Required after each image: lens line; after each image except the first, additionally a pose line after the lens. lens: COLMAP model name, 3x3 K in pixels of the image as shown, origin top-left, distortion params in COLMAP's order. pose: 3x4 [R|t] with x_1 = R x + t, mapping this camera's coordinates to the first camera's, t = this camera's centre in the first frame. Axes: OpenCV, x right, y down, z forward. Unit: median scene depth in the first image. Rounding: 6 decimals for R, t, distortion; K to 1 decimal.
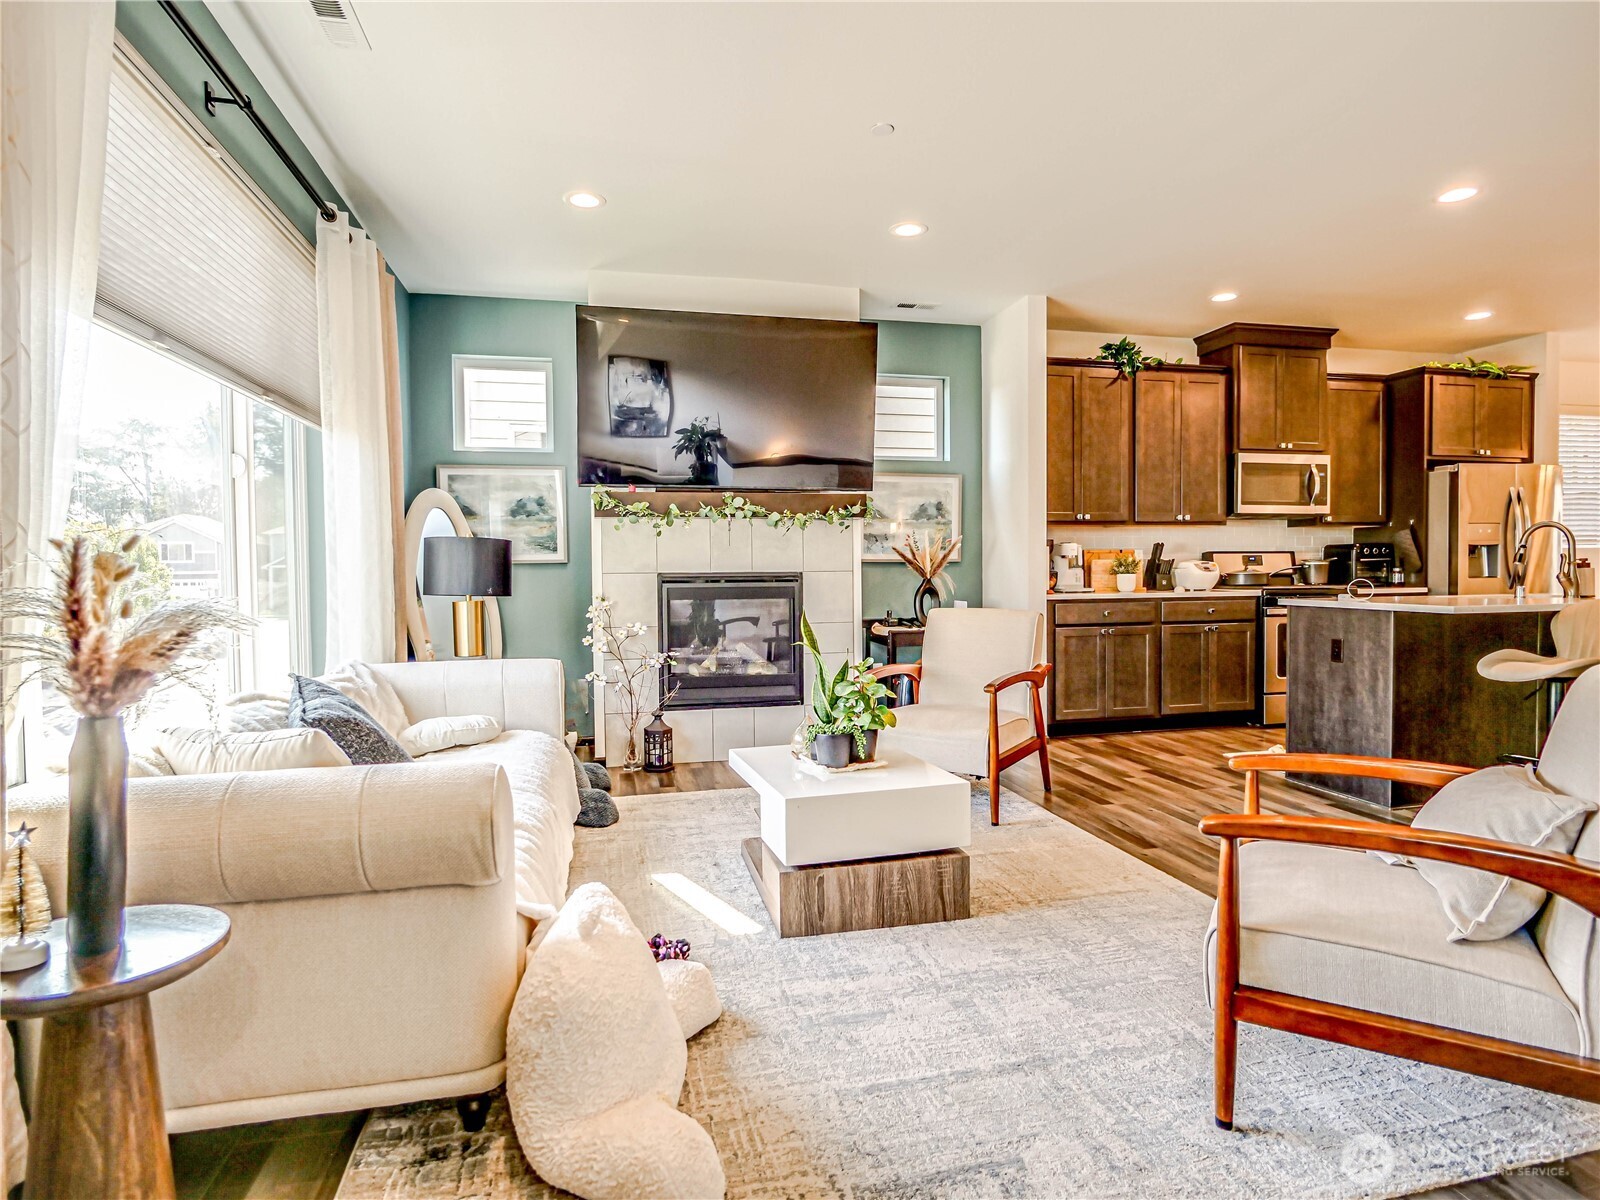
lens RADIAL K [[871.4, 0, 807.0], [0, 871.4, 598.6], [0, 0, 1]] dist [-0.013272, 0.001320]
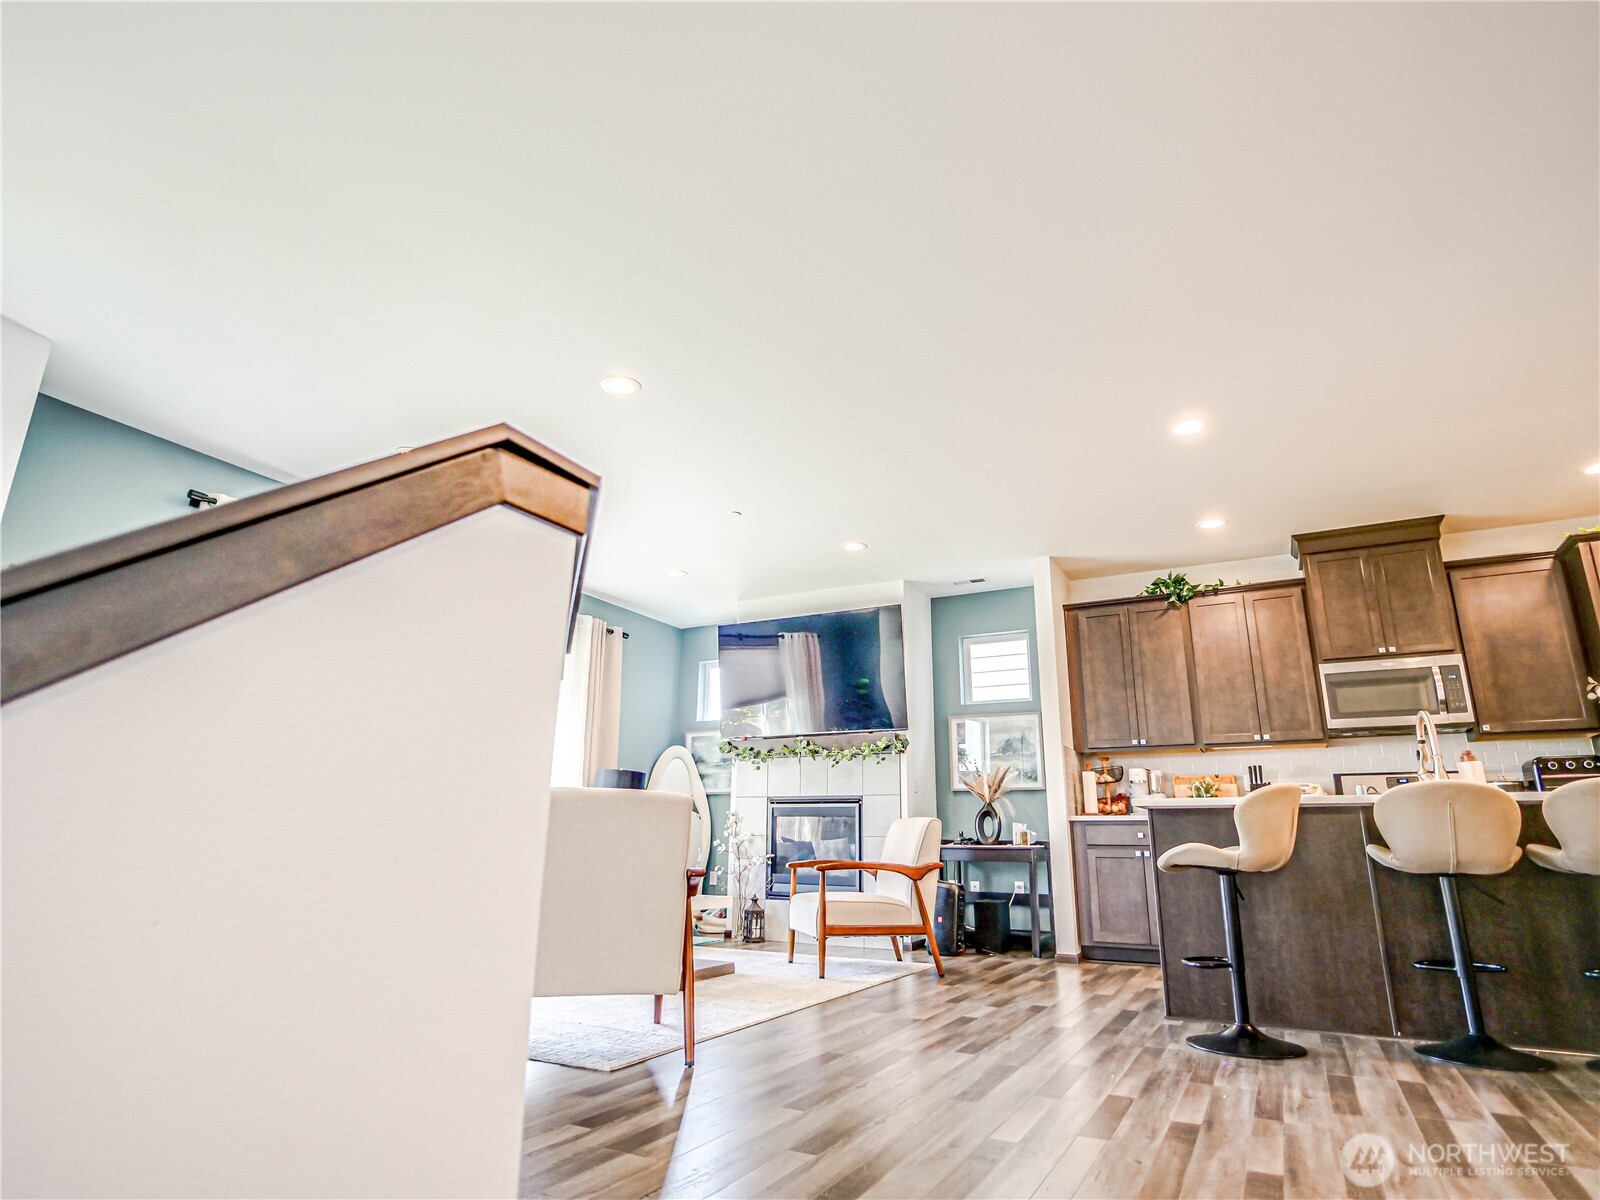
lens RADIAL K [[871.4, 0, 802.7], [0, 871.4, 596.5], [0, 0, 1]] dist [-0.013272, 0.001320]
pose [[0.753459, -0.162267, -0.637156, 0.692303], [-0.043019, 0.954824, -0.294041, 0.061946], [0.656086, 0.248958, 0.712441, -0.050759]]
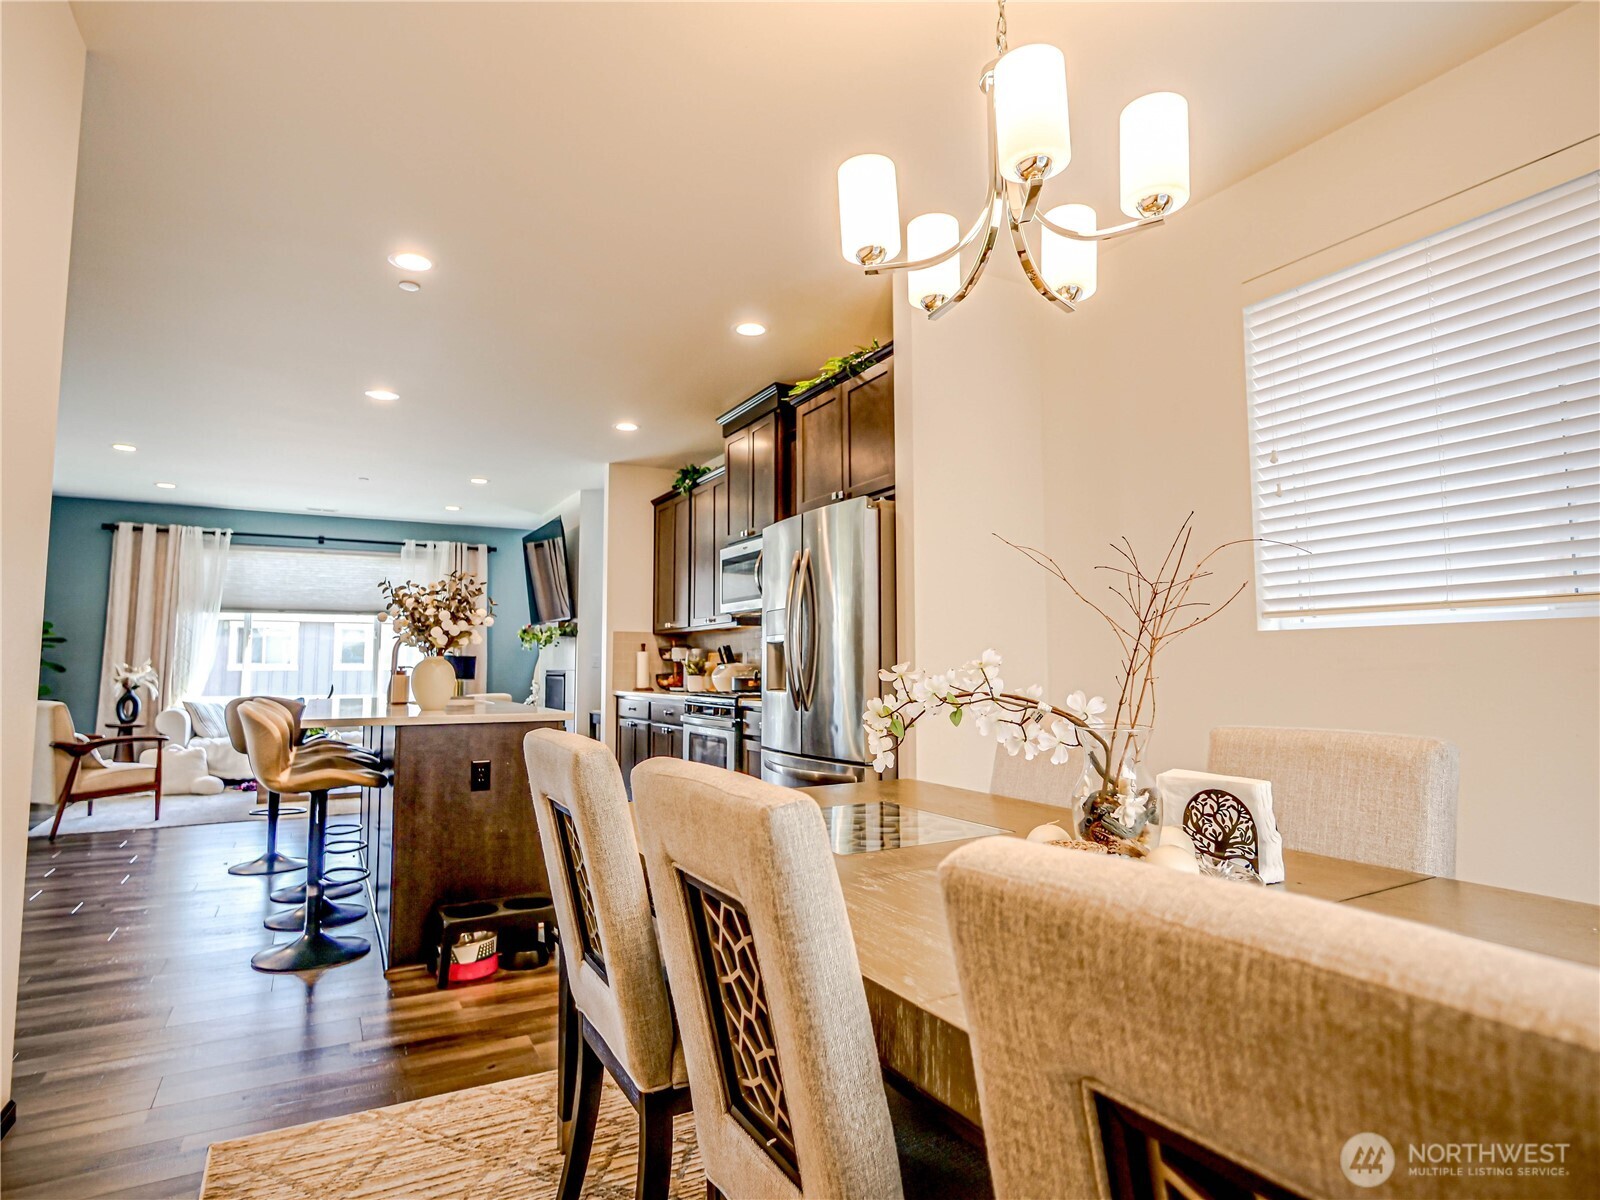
lens RADIAL K [[871.4, 0, 801.1], [0, 871.4, 593.3], [0, 0, 1]] dist [-0.013272, 0.001320]
pose [[0.278089, -0.073022, -0.957776, 1.434955], [-0.032762, 0.995805, -0.085434, -0.042071], [0.959996, 0.055137, 0.274530, 0.828147]]
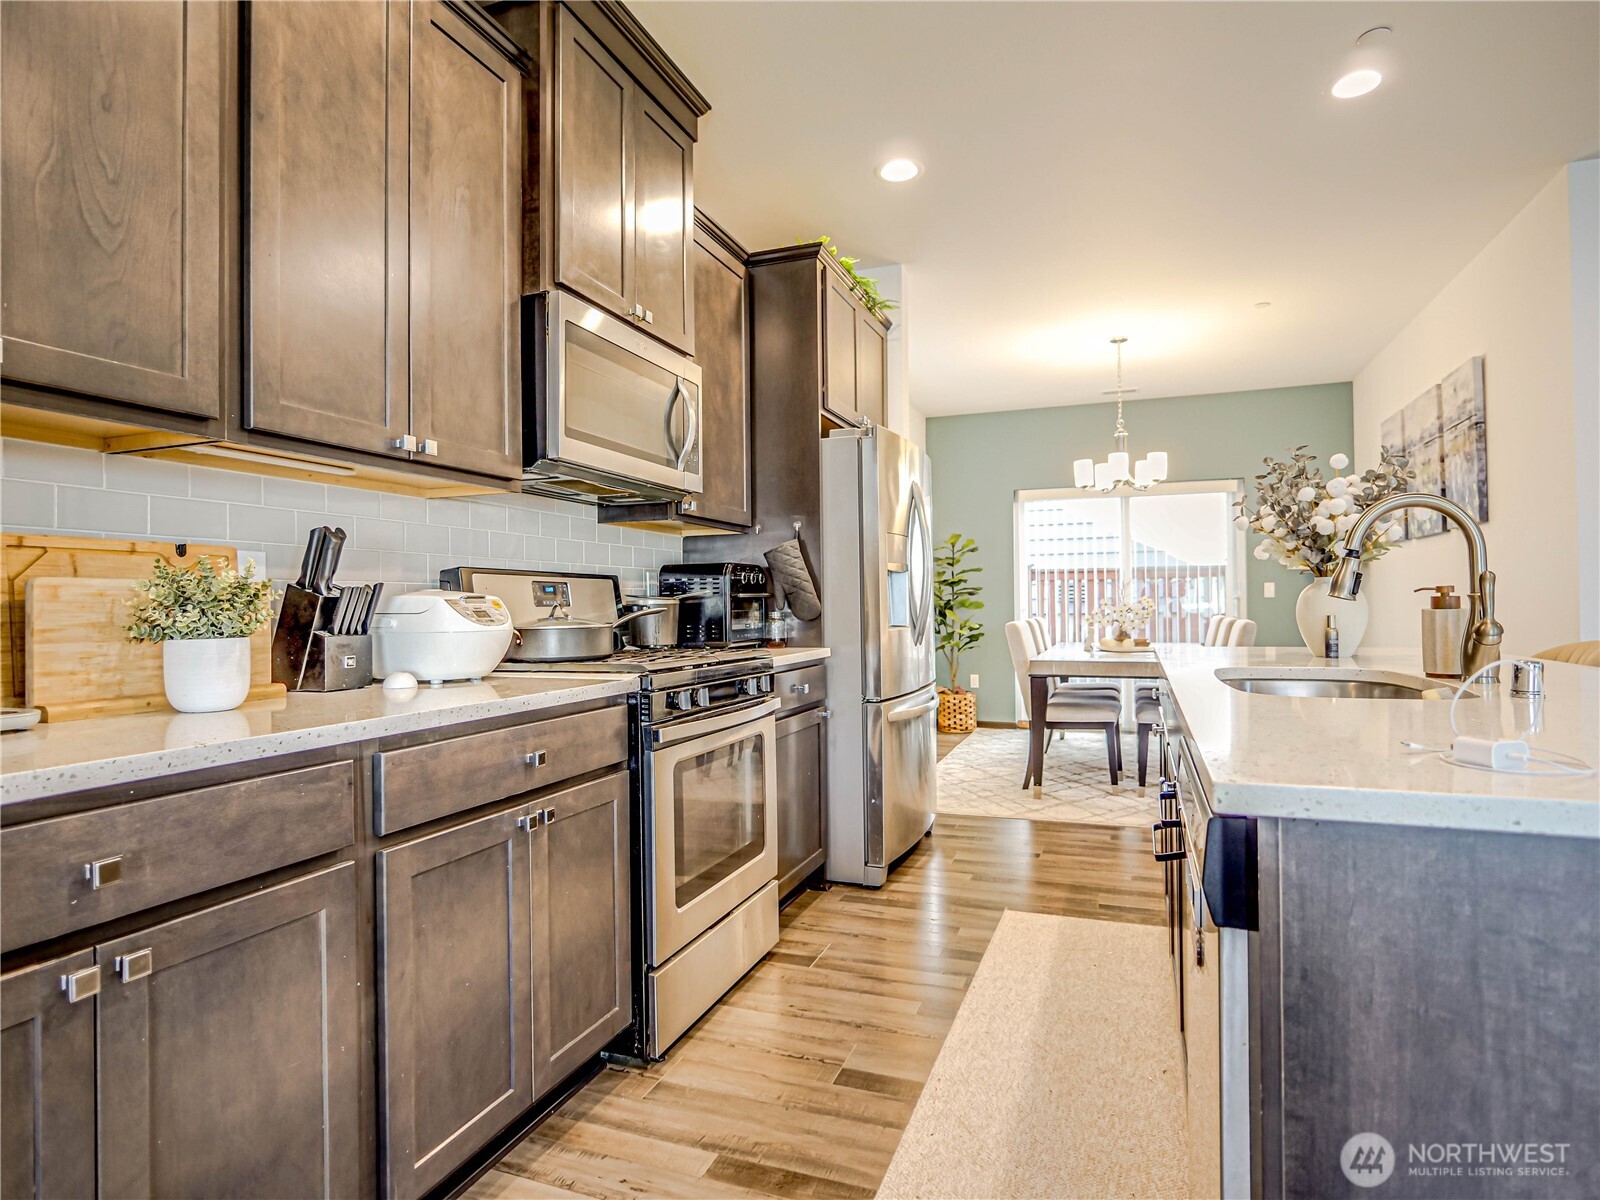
lens RADIAL K [[871.4, 0, 804.1], [0, 871.4, 597.4], [0, 0, 1]] dist [-0.013272, 0.001320]
pose [[0.553585, 0.012690, 0.832696, 0.259104], [0.032102, 0.998816, -0.036564, -0.025486], [-0.832174, 0.046972, 0.552522, 0.731215]]
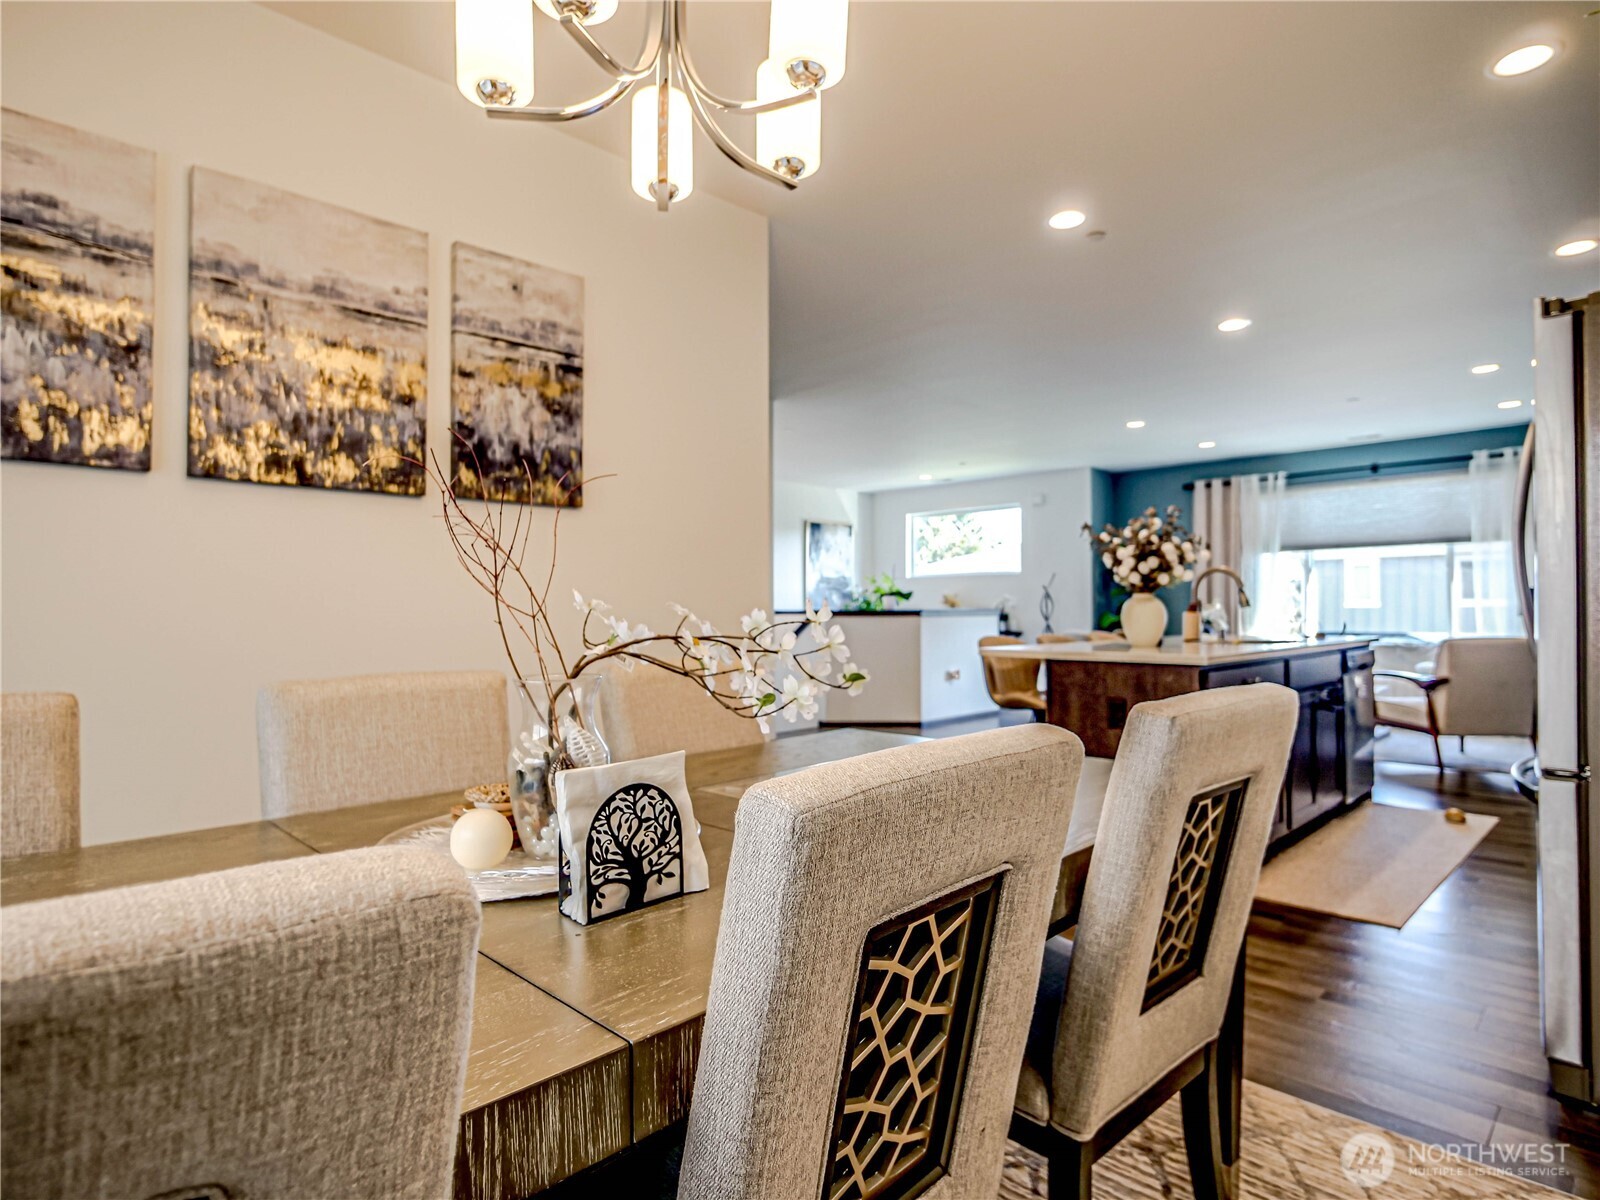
lens RADIAL K [[871.4, 0, 801.3], [0, 871.4, 603.5], [0, 0, 1]] dist [-0.013272, 0.001320]
pose [[-0.849807, 0.010912, -0.526981, 1.297402], [-0.004381, 0.999605, 0.027763, -0.051786], [0.527075, 0.025902, -0.849424, 1.158235]]
